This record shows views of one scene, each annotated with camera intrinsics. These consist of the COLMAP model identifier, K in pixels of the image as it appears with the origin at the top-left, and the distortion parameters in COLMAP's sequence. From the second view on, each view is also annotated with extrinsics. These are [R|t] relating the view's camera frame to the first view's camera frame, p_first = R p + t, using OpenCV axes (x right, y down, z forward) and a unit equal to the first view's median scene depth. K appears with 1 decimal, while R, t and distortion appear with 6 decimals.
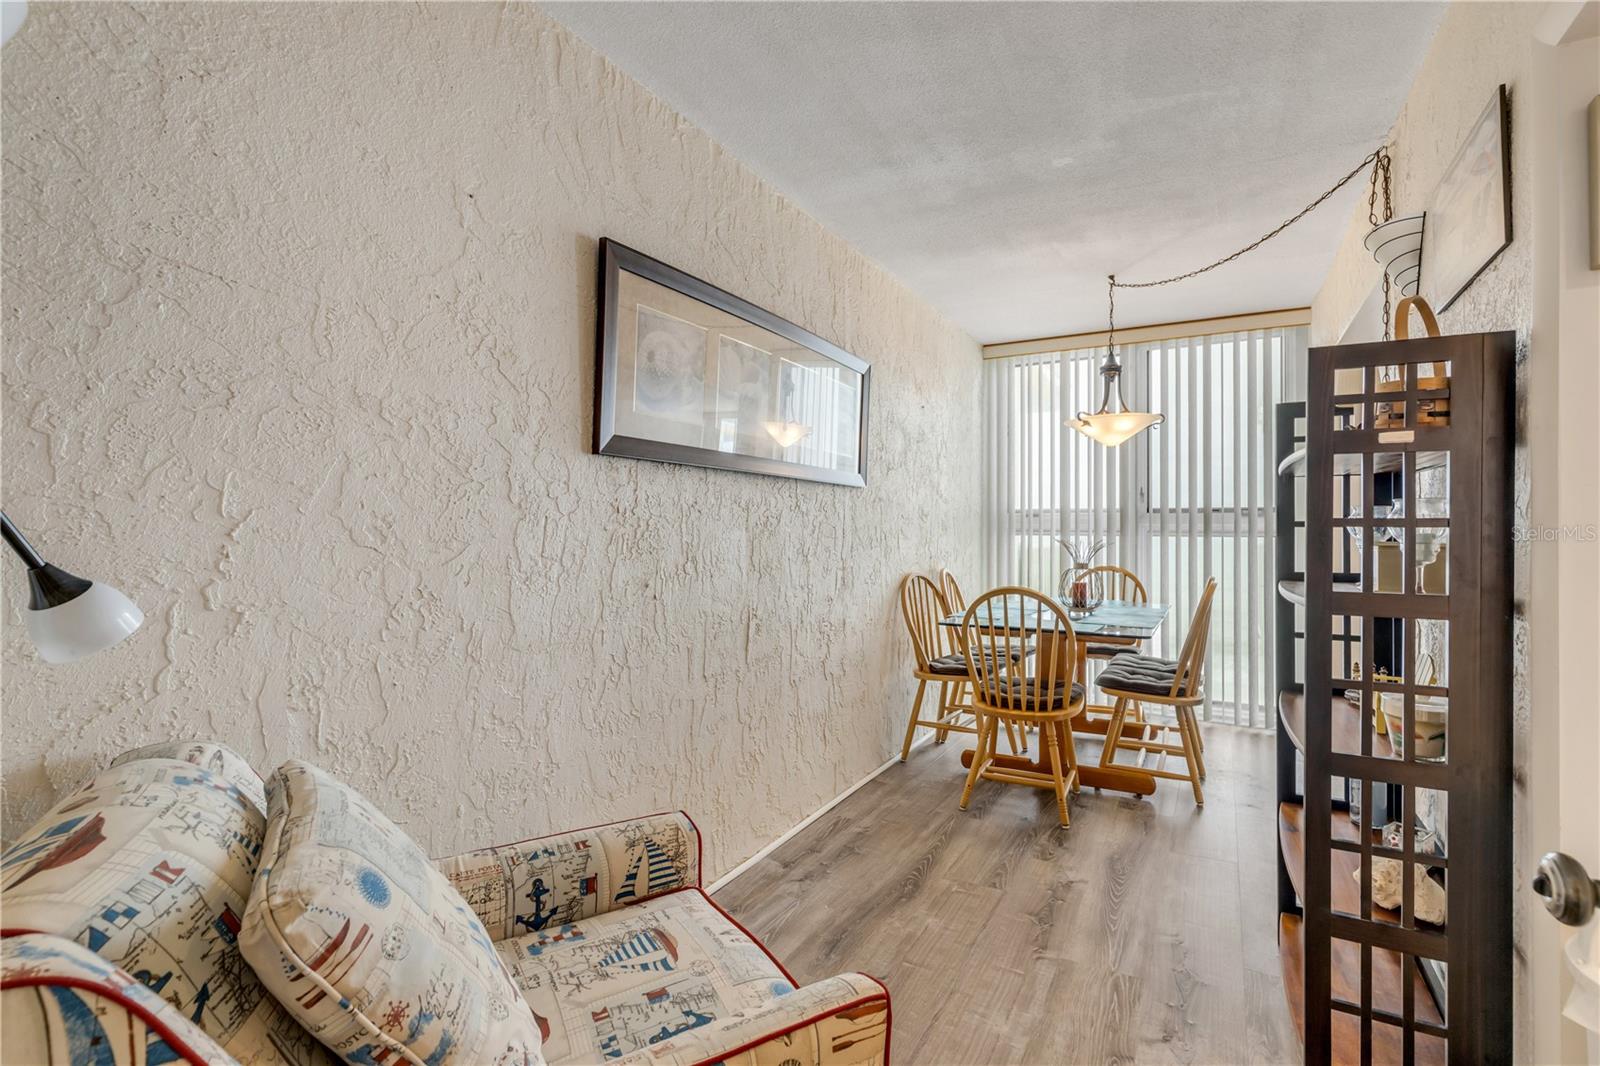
lens RADIAL K [[724.8, 0, 835.7], [0, 724.8, 521.2], [0, 0, 1]] dist [0.002863, 0.000844]
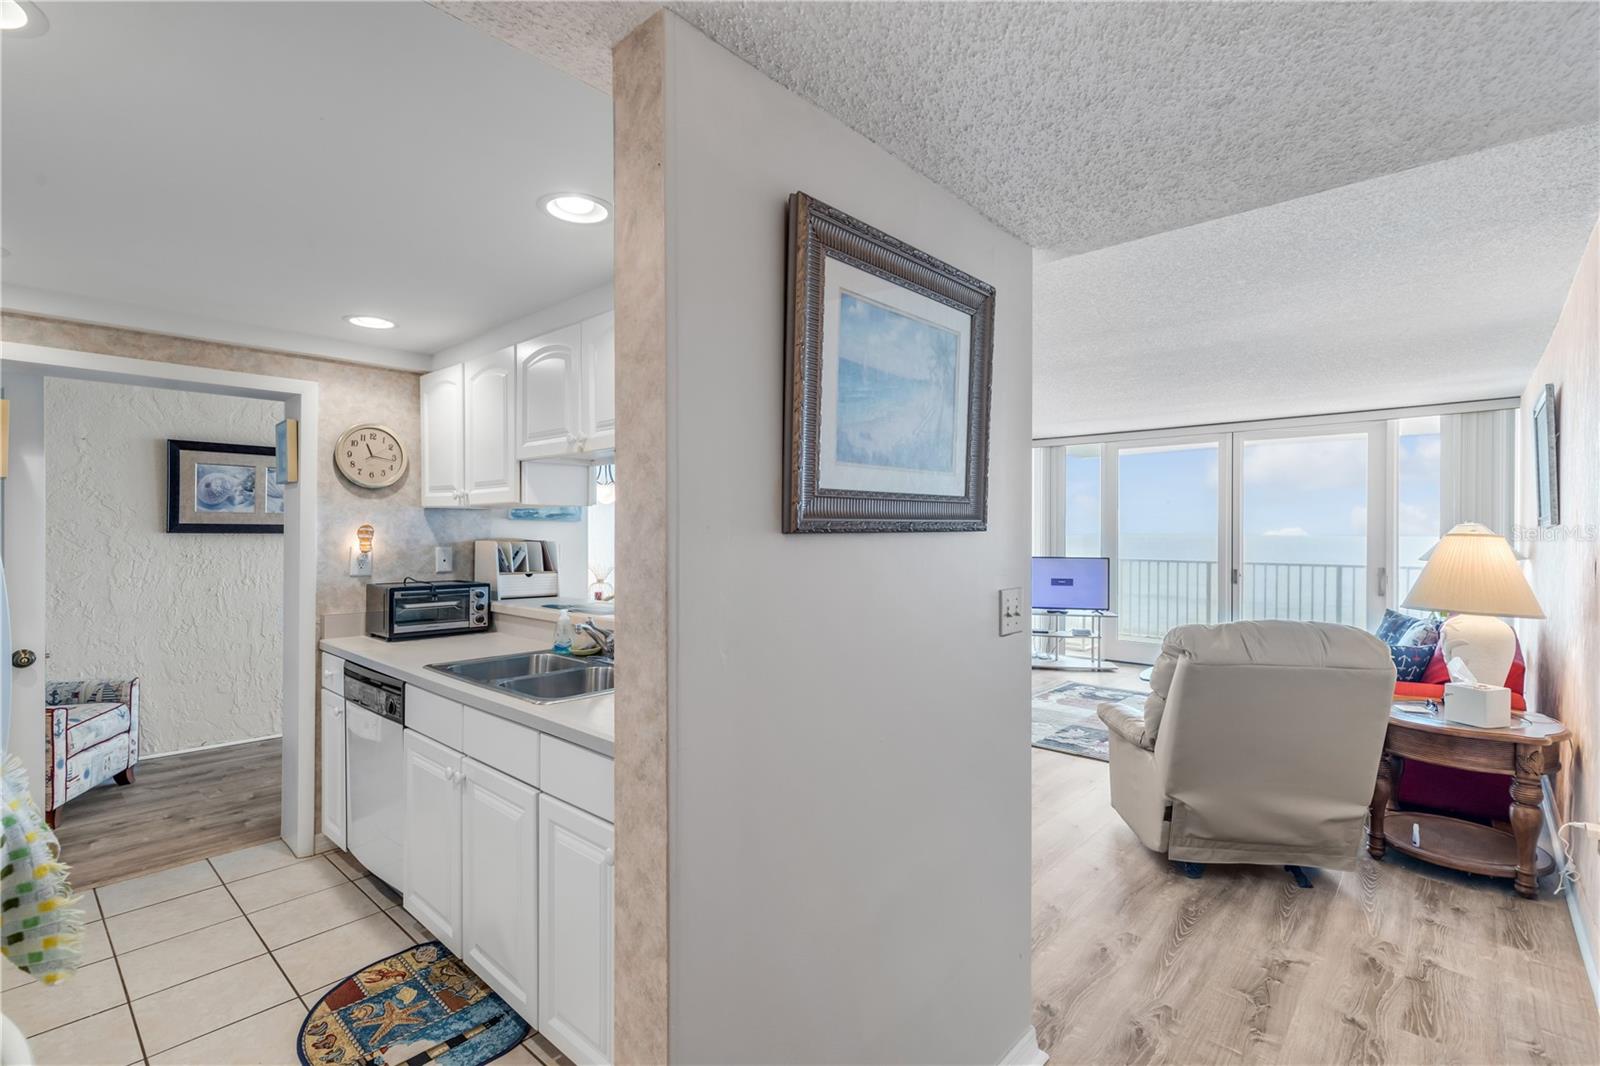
lens RADIAL K [[724.1, 0, 808.4], [0, 724.1, 533.6], [0, 0, 1]] dist [-0.001388, 0.000853]
pose [[0.971255, 0.003234, -0.238021, 2.418926], [0.000107, 0.999902, 0.014021, -0.134069], [0.238043, -0.013643, 0.971159, -0.828142]]
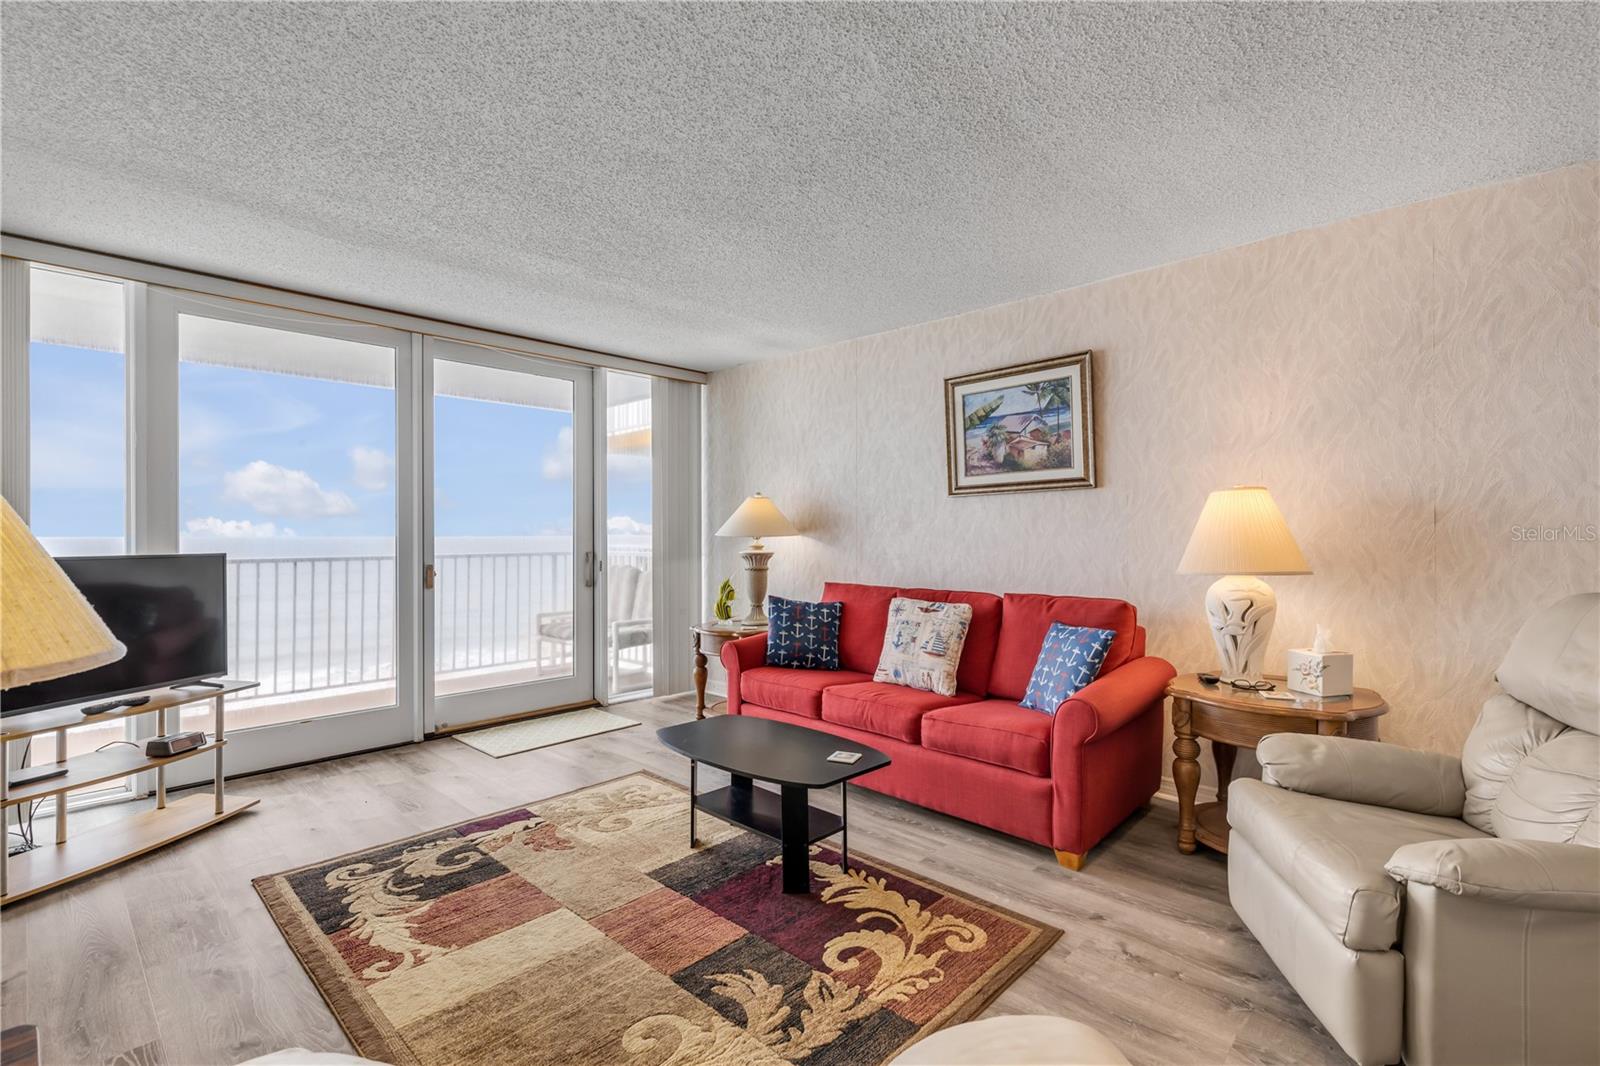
lens RADIAL K [[724.1, 0, 795.7], [0, 724.1, 533.7], [0, 0, 1]] dist [-0.001388, 0.000853]
pose [[0.275273, -0.001588, 0.961365, 1.728988], [-0.008680, 0.999954, 0.004137, -0.002189], [-0.961327, -0.009484, 0.275247, 1.836417]]
